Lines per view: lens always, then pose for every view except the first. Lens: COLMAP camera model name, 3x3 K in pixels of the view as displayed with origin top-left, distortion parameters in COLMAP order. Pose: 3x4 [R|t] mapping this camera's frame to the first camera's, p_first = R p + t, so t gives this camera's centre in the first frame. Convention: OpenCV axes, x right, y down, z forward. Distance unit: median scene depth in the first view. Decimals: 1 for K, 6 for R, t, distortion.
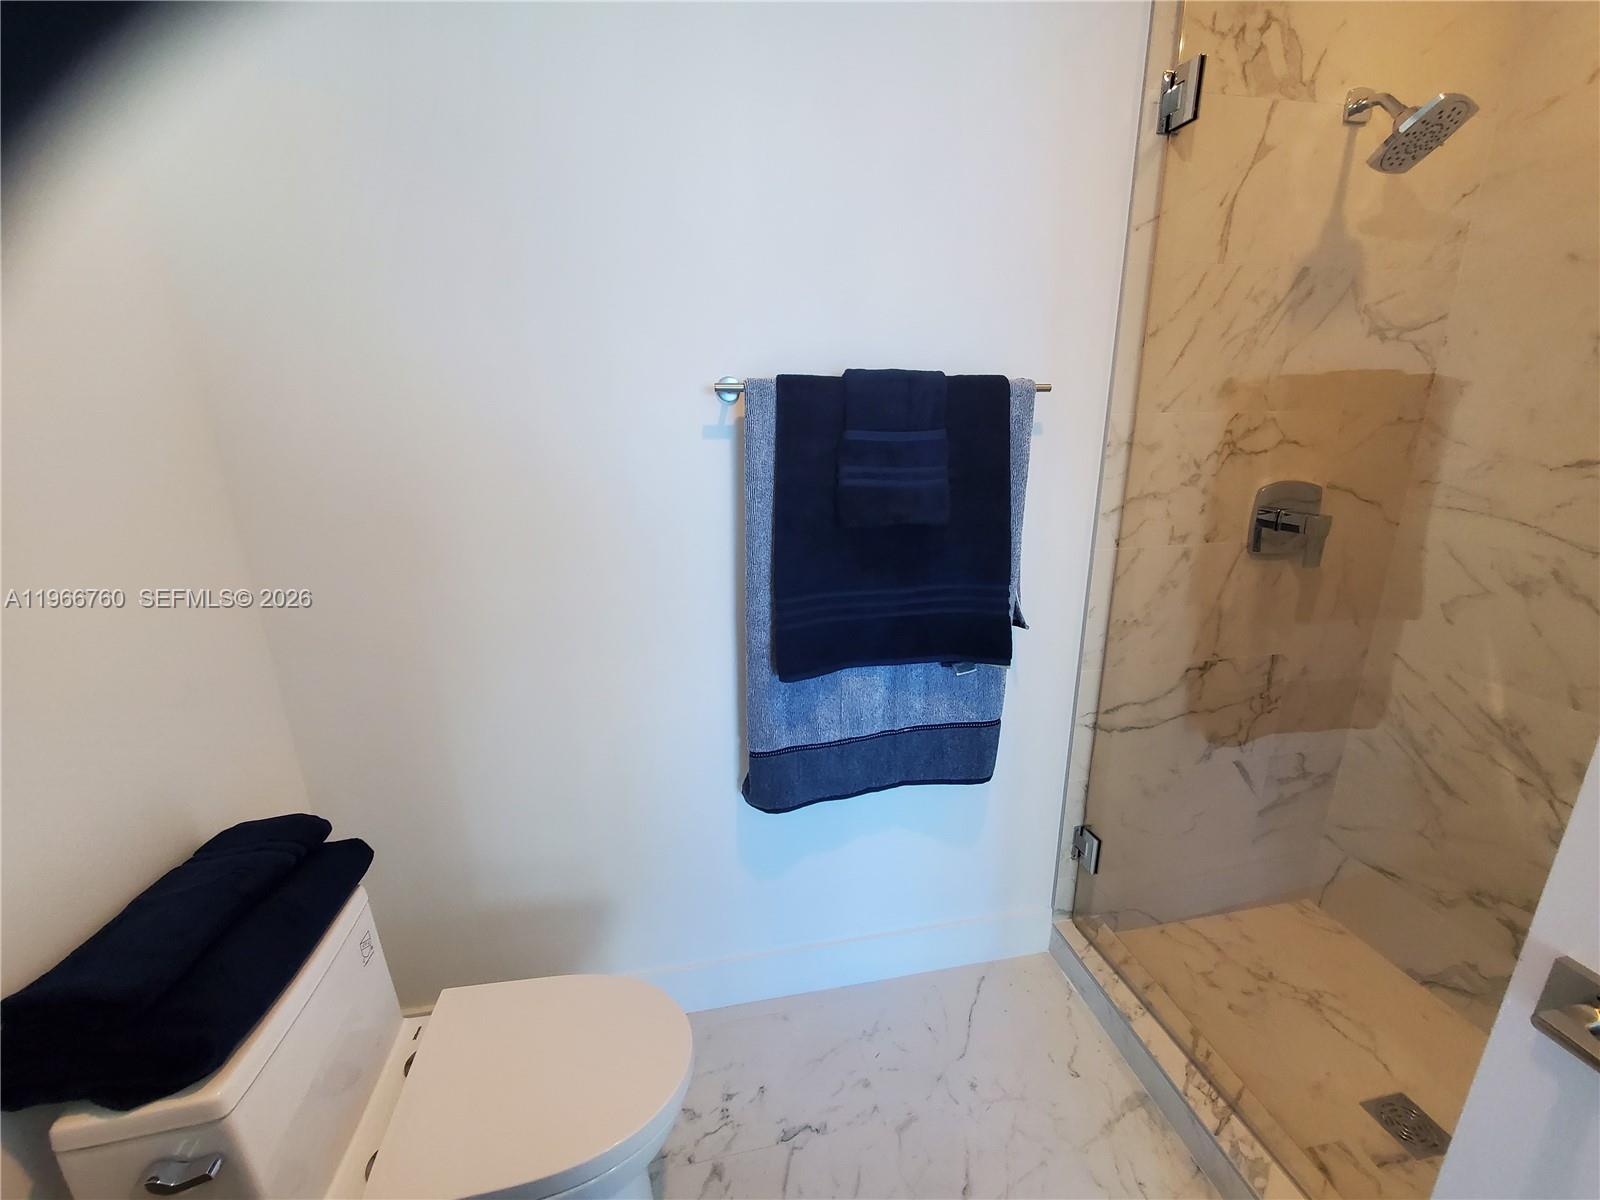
lens RADIAL K [[636.8, 0, 794.9], [0, 636.8, 606.4], [0, 0, 1]] dist [-0.000598, -0.002293]
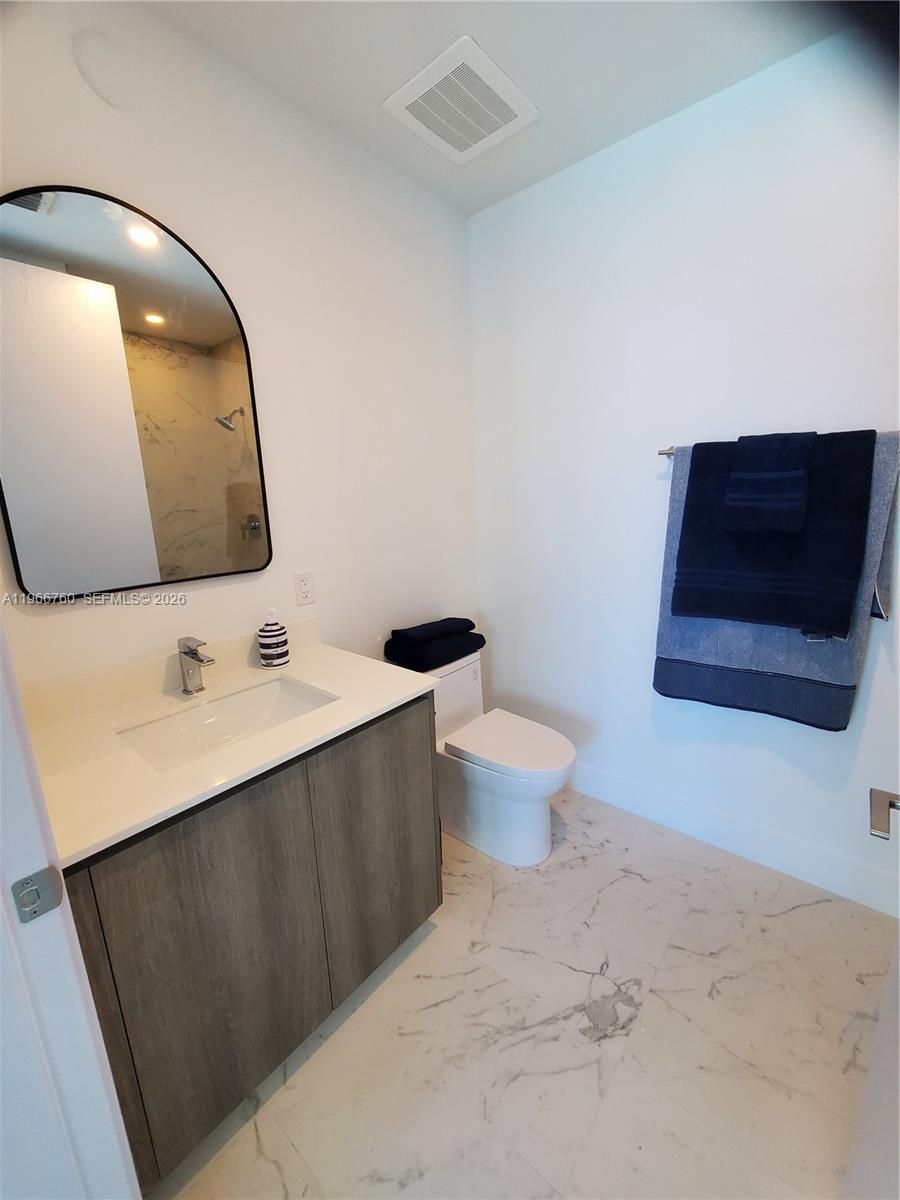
lens RADIAL K [[477.6, 0, 447.4], [0, 477.6, 603.1], [0, 0, 1]] dist [-0.000598, -0.002293]
pose [[0.632626, 0.170068, -0.755553, 0.592481], [-0.191692, 0.979619, 0.059999, 0.127771], [0.750358, 0.106877, 0.652334, -0.347483]]
